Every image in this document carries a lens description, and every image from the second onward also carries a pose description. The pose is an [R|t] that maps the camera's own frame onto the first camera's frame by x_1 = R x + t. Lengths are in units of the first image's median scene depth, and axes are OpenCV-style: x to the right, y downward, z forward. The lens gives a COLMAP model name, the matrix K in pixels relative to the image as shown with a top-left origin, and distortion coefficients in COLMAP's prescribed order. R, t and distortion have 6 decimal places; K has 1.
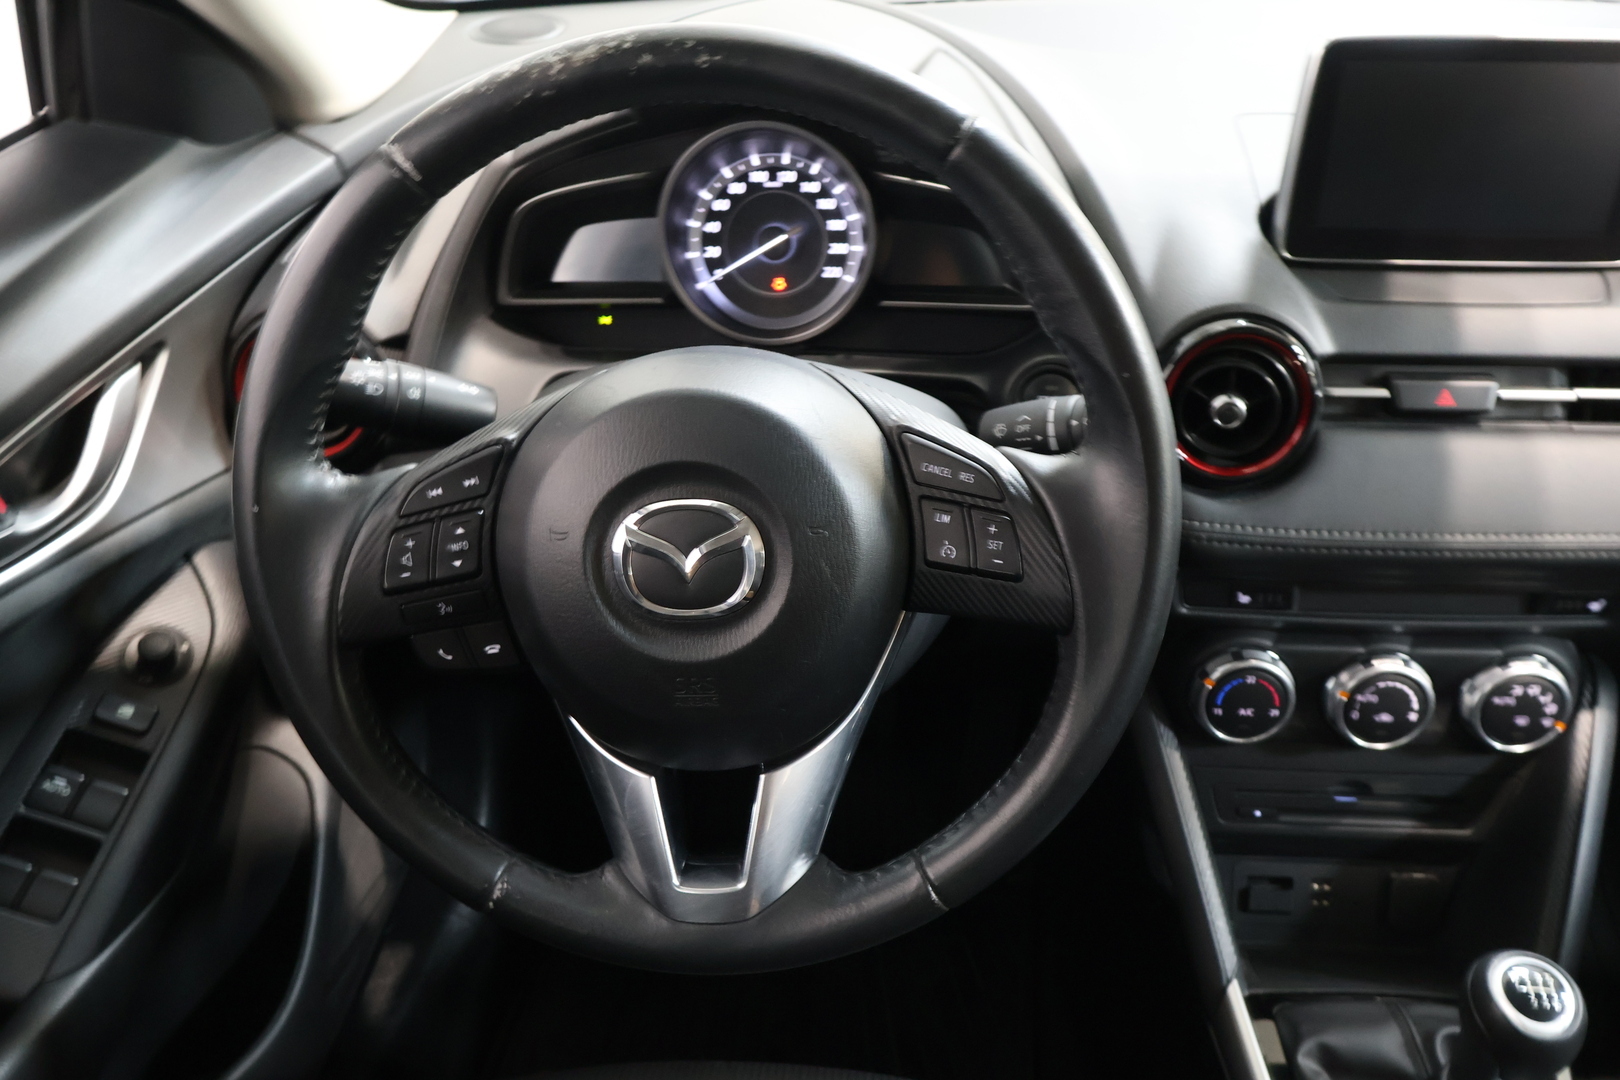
lens RADIAL K [[1320.8, 0, 810.0], [0, 1320.8, 540.0], [0, 0, 1]] dist [-0.007918, 0.013362]
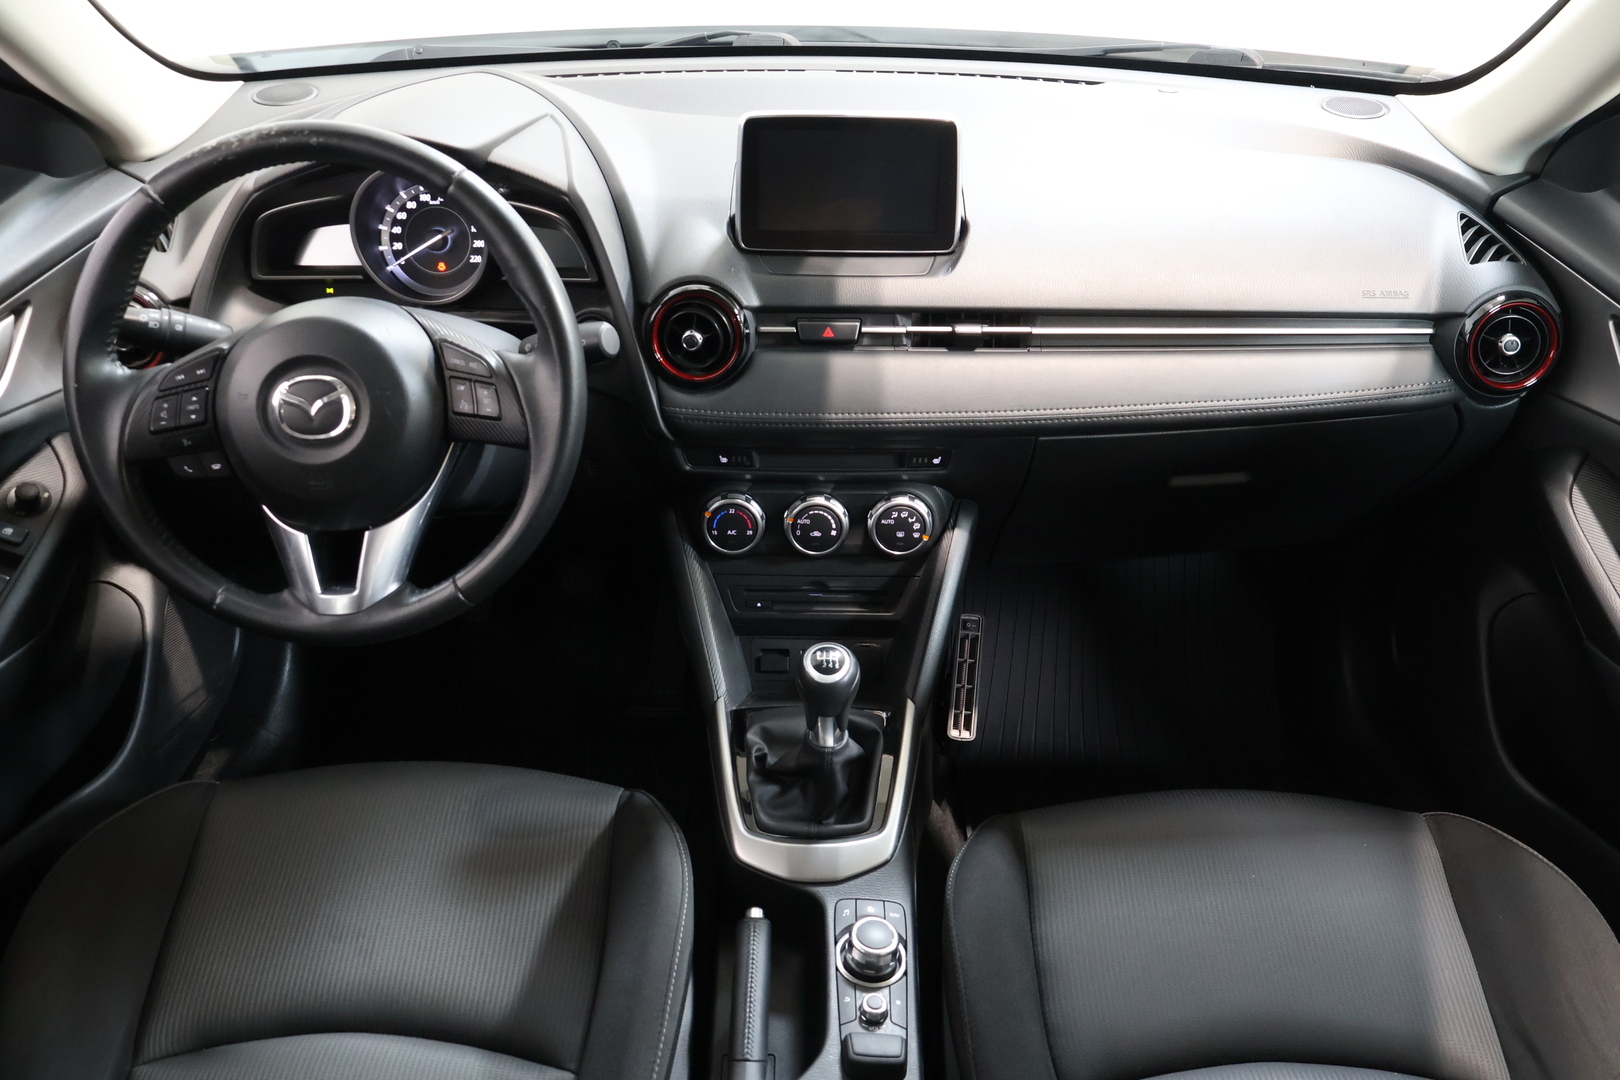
lens RADIAL K [[1320.8, 0, 810.0], [0, 1320.8, 540.0], [0, 0, 1]] dist [-0.007918, 0.013362]
pose [[0.998497, -0.013978, 0.053002, 0.367447], [0.014152, 0.999896, -0.002912, 0.157159], [-0.052956, 0.003657, 0.998590, -0.648873]]
